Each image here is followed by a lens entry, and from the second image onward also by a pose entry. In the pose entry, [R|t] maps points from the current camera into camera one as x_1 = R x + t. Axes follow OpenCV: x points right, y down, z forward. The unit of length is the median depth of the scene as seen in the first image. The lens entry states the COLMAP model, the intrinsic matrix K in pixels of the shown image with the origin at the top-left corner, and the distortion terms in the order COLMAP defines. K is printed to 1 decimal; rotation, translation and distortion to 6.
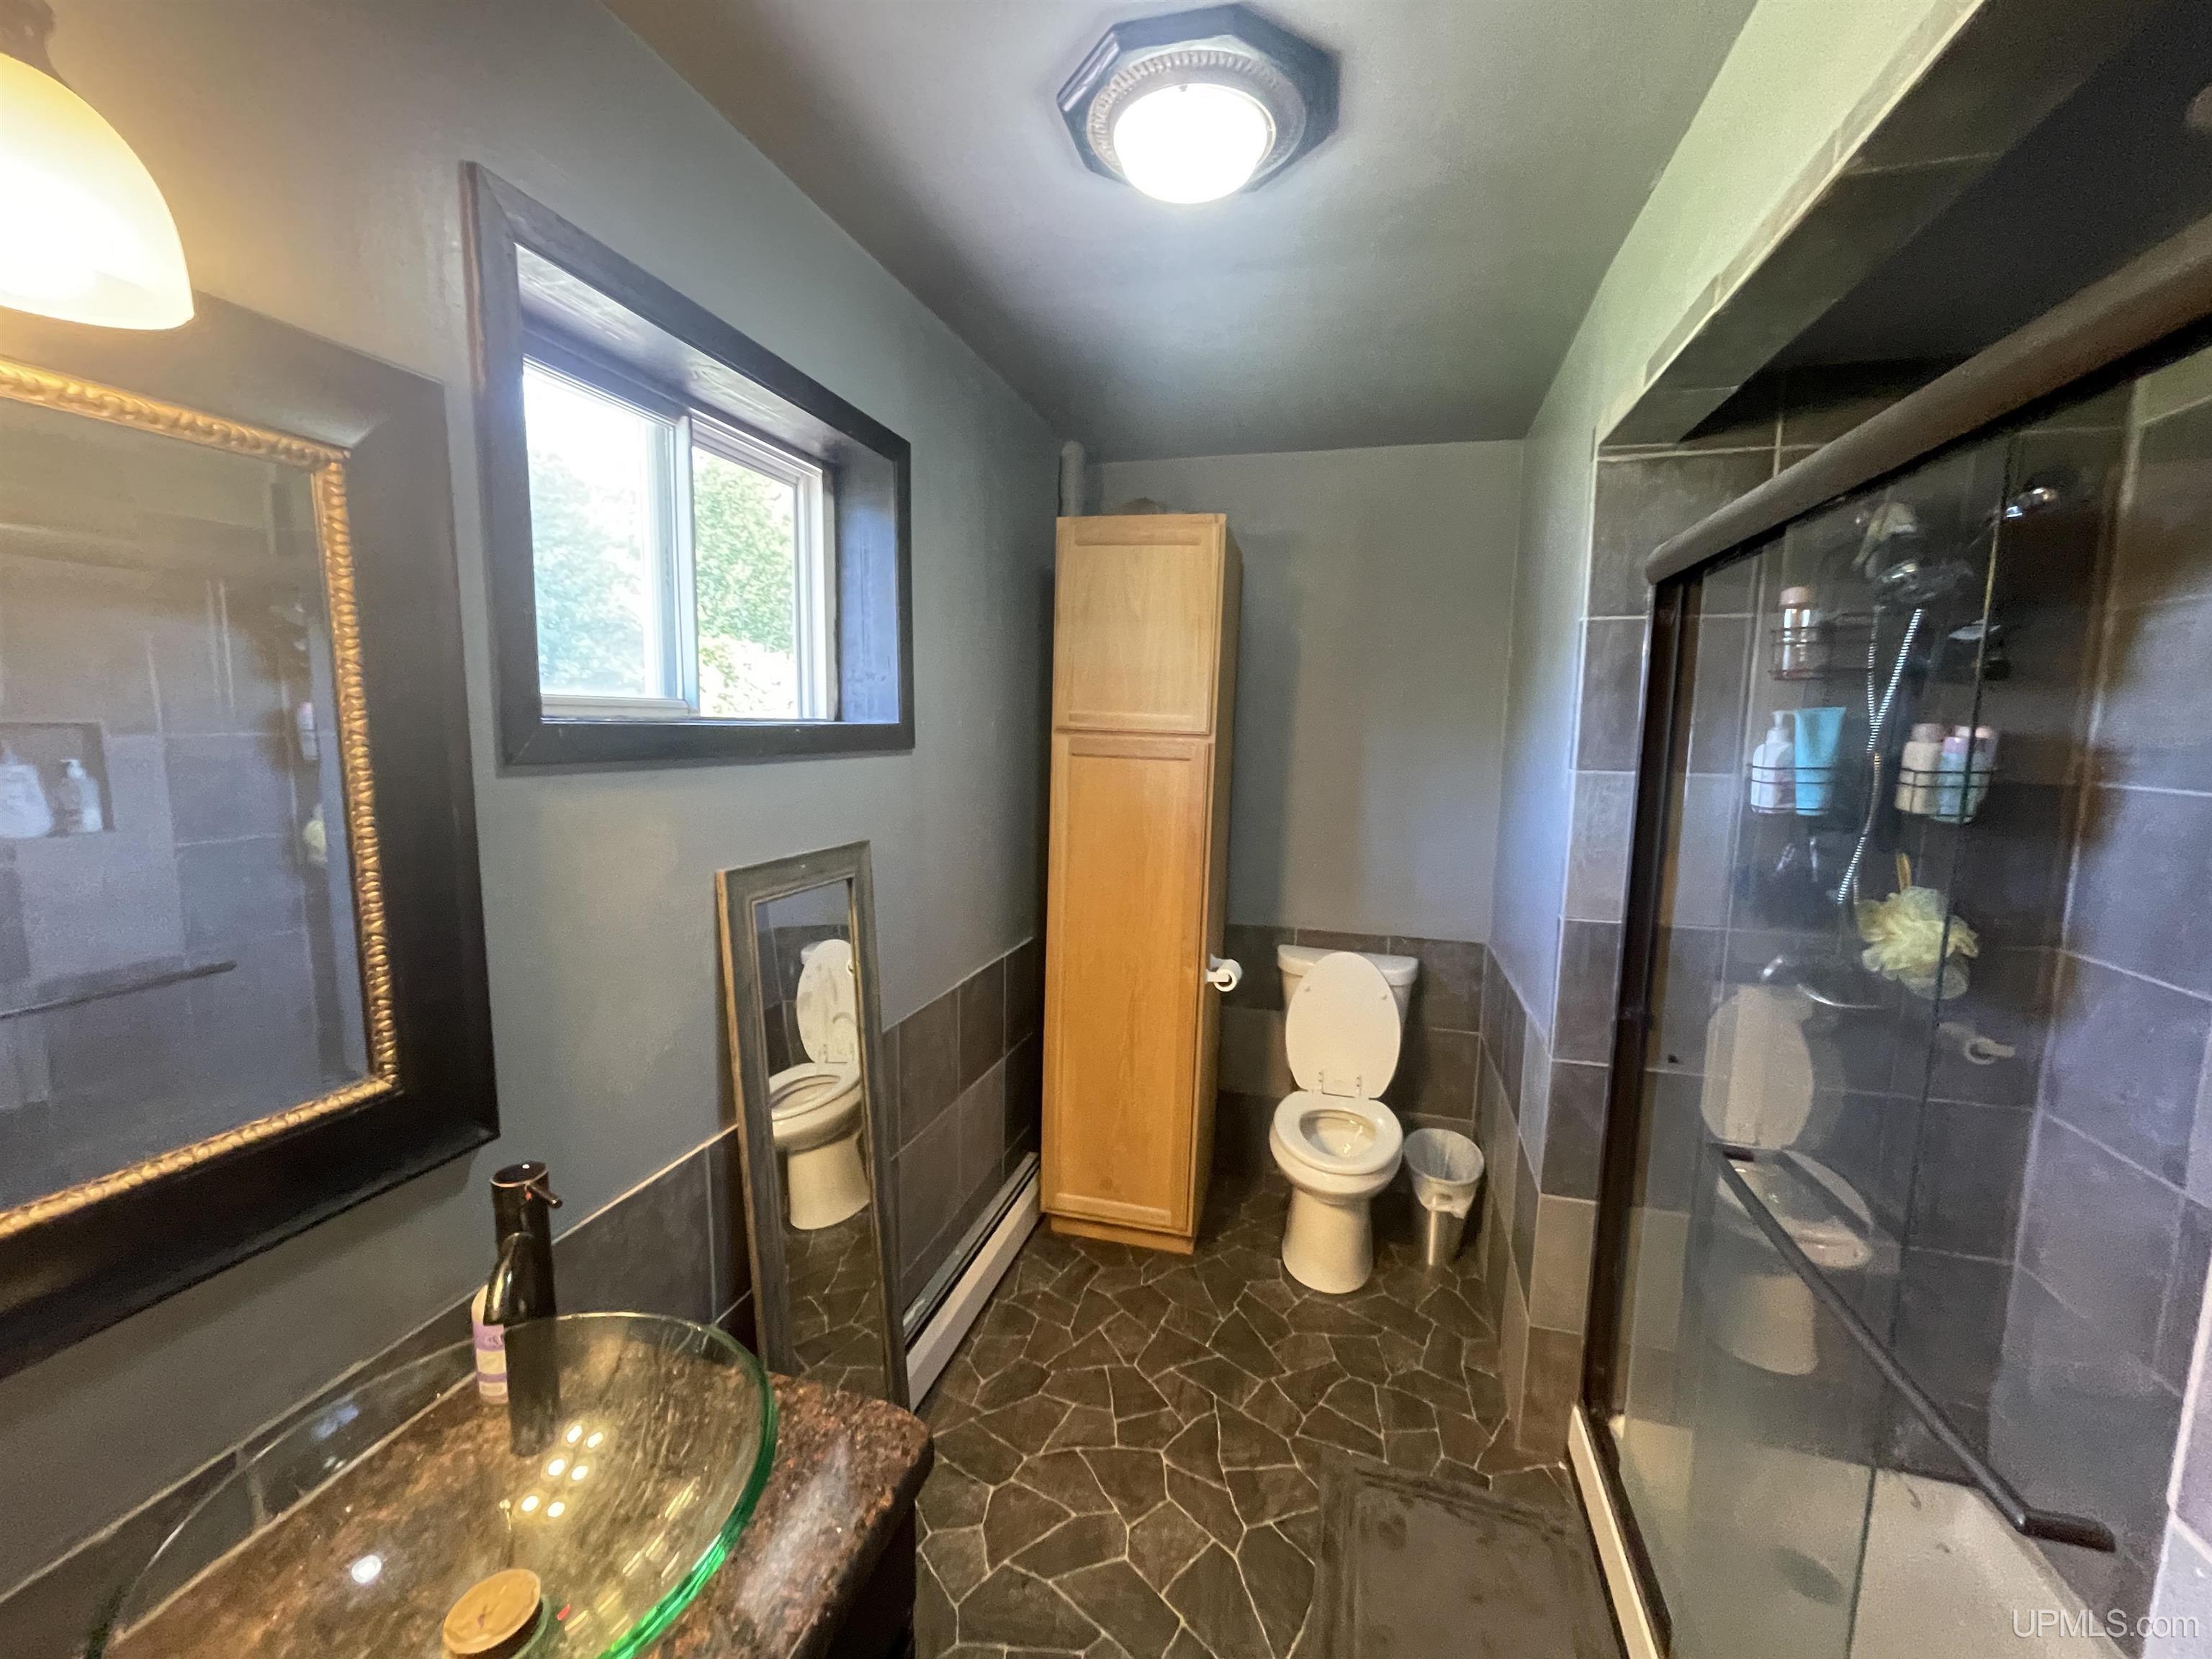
lens RADIAL K [[894.3, 0, 1108.9], [0, 894.3, 831.5], [0, 0, 1]] dist [-0.002027, -0.000395]
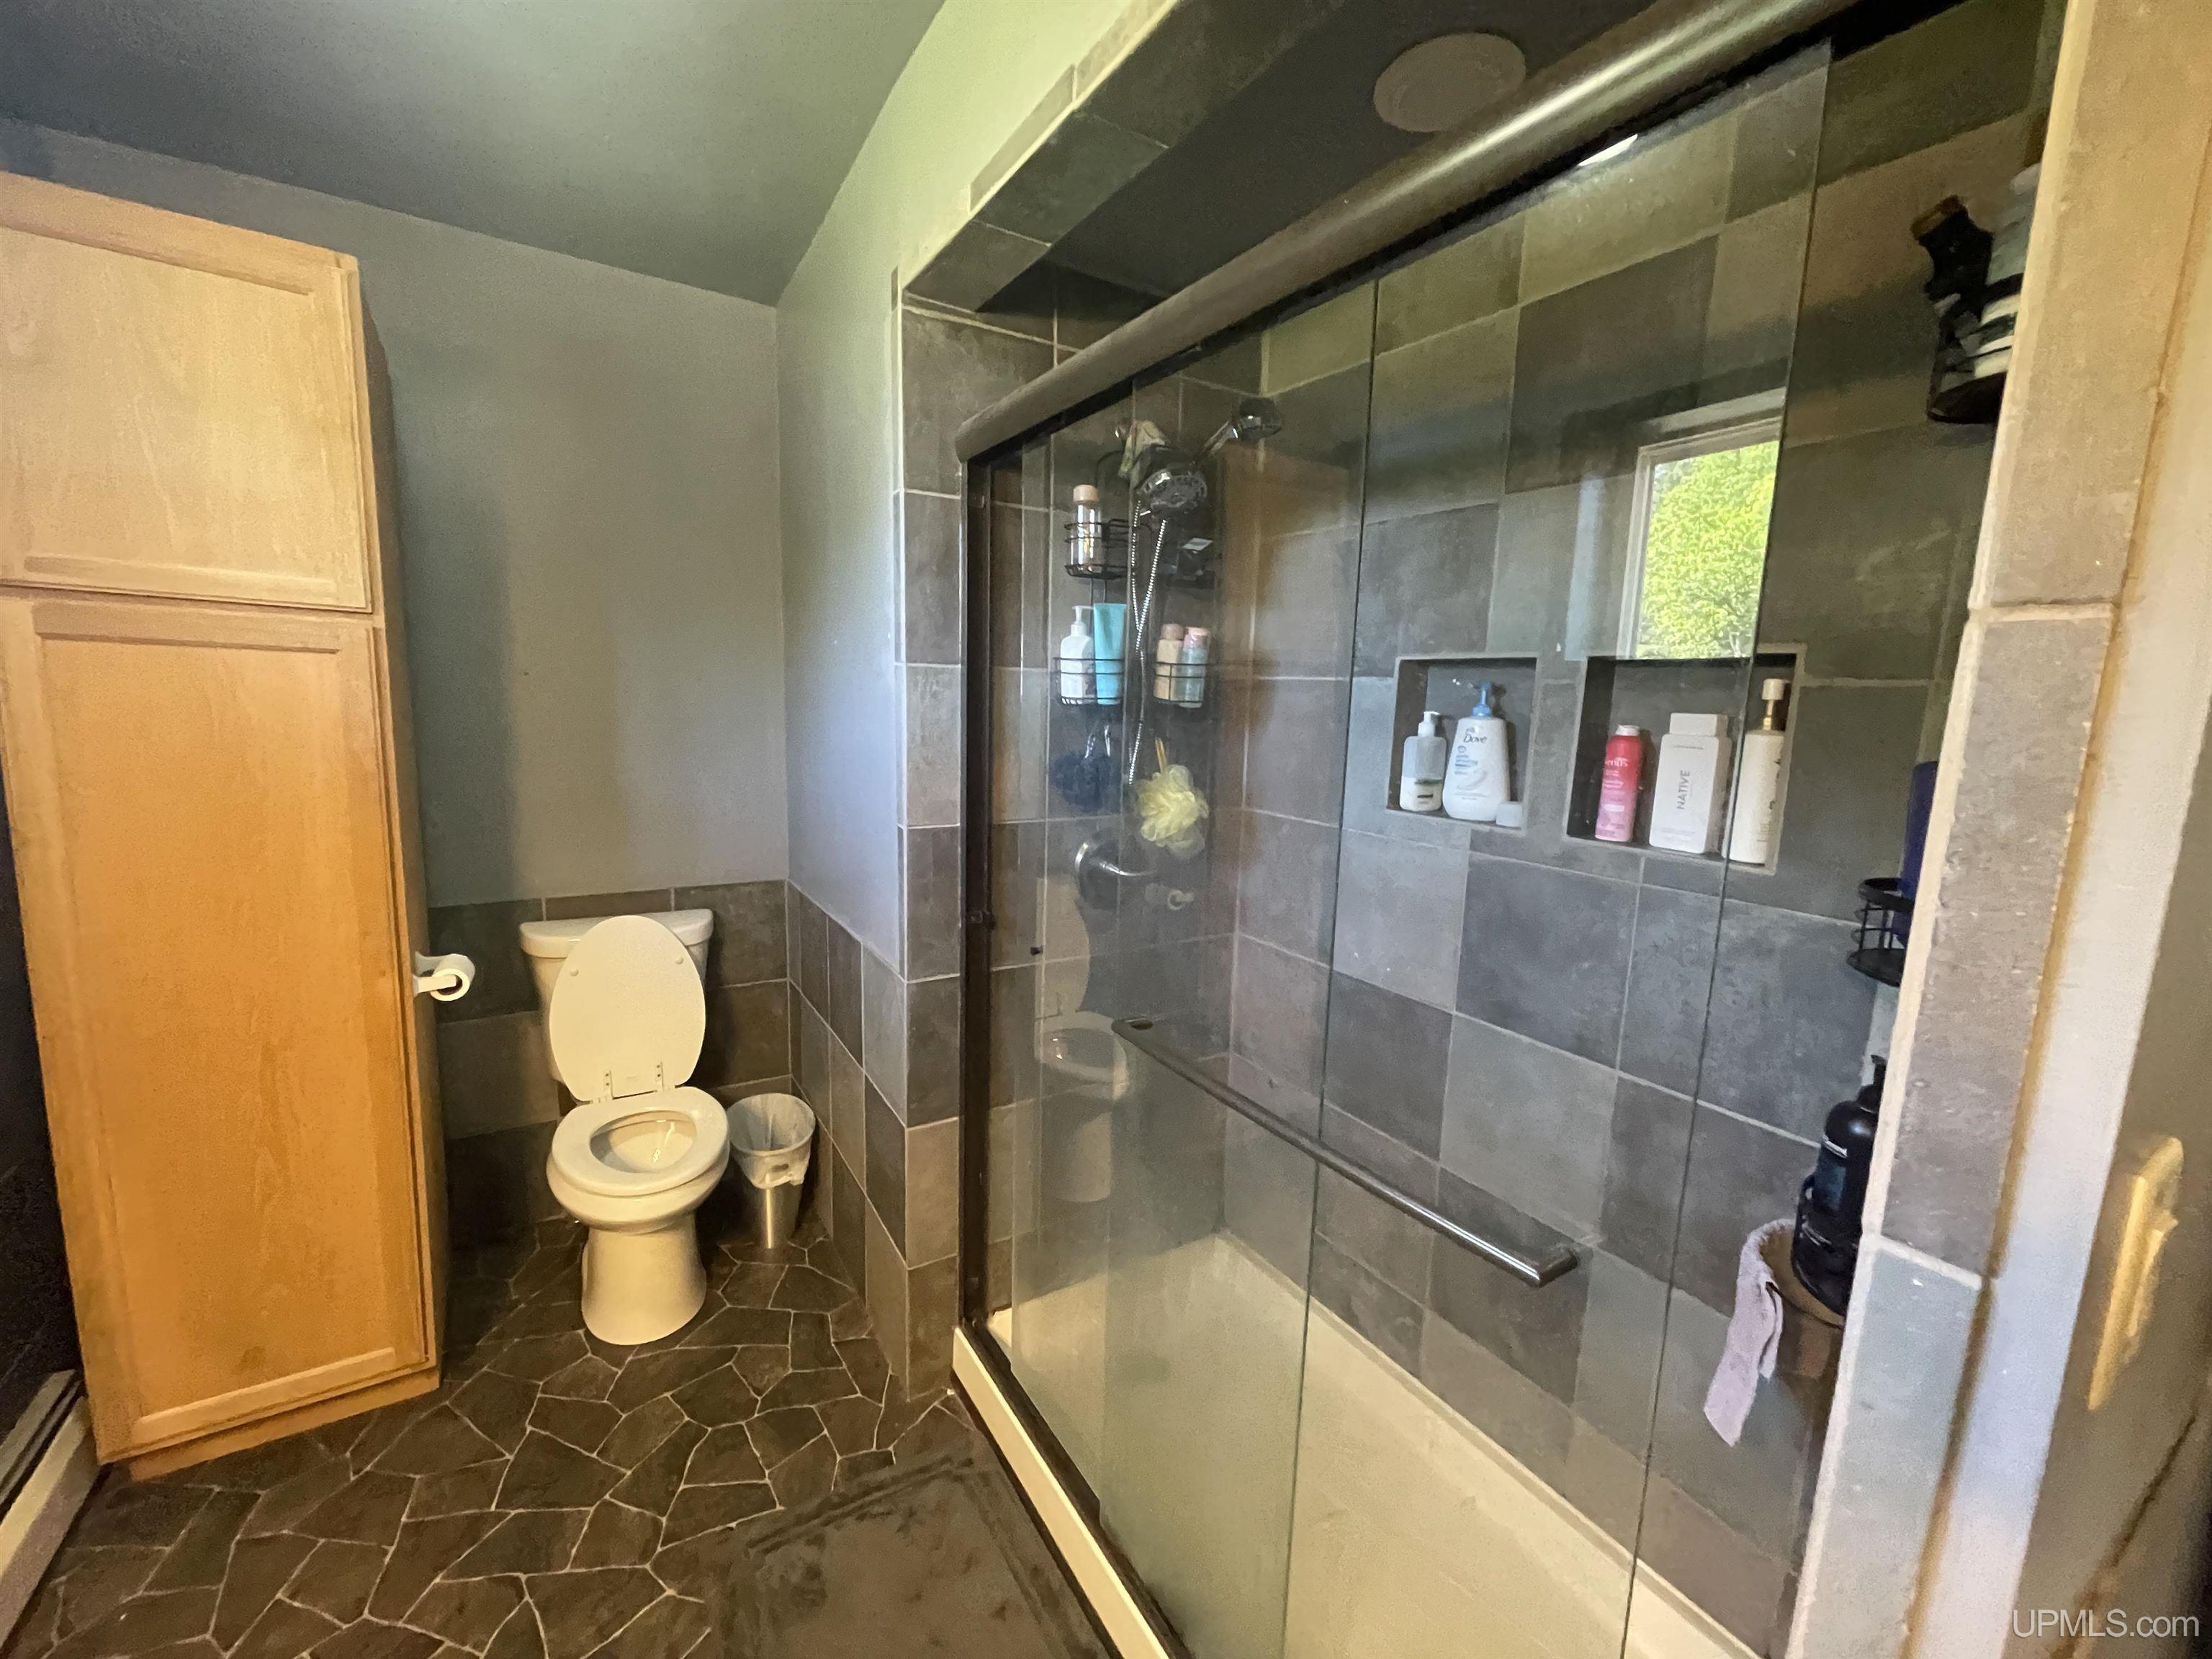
lens RADIAL K [[894.3, 0, 1108.9], [0, 894.3, 831.5], [0, 0, 1]] dist [-0.002027, -0.000395]
pose [[0.676044, -0.108617, 0.728812, -0.016171], [0.071624, 0.994079, 0.081712, 0.039225], [-0.733372, -0.003040, 0.679821, 0.217207]]
